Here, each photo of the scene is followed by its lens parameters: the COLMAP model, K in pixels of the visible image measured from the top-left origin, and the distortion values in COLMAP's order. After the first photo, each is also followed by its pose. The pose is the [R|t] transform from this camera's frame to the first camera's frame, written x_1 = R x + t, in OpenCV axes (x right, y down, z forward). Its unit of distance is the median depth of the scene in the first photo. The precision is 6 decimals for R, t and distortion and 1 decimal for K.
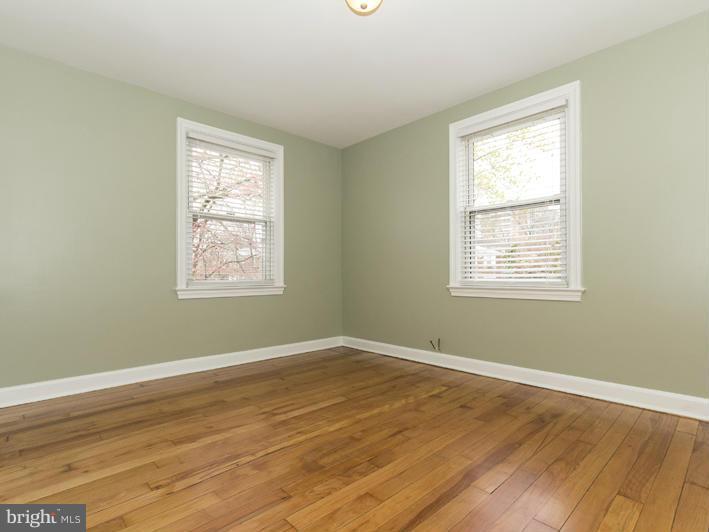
lens RADIAL K [[370.0, 0, 360.9], [0, 370.0, 267.7], [0, 0, 1]] dist [0.003455, 0.001283]
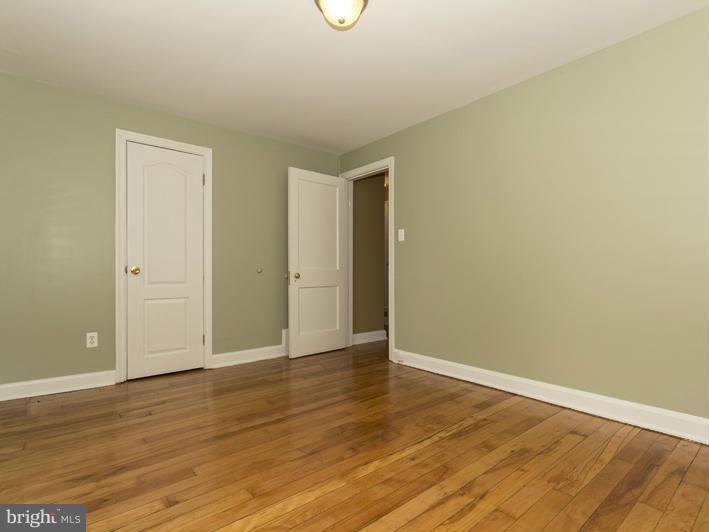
lens RADIAL K [[370.0, 0, 360.9], [0, 370.0, 267.7], [0, 0, 1]] dist [0.003455, 0.001283]
pose [[-0.997756, 0.006567, 0.066632, -0.109468], [0.004831, 0.999645, -0.026188, -0.006665], [-0.066780, -0.025807, -0.997434, 2.051844]]
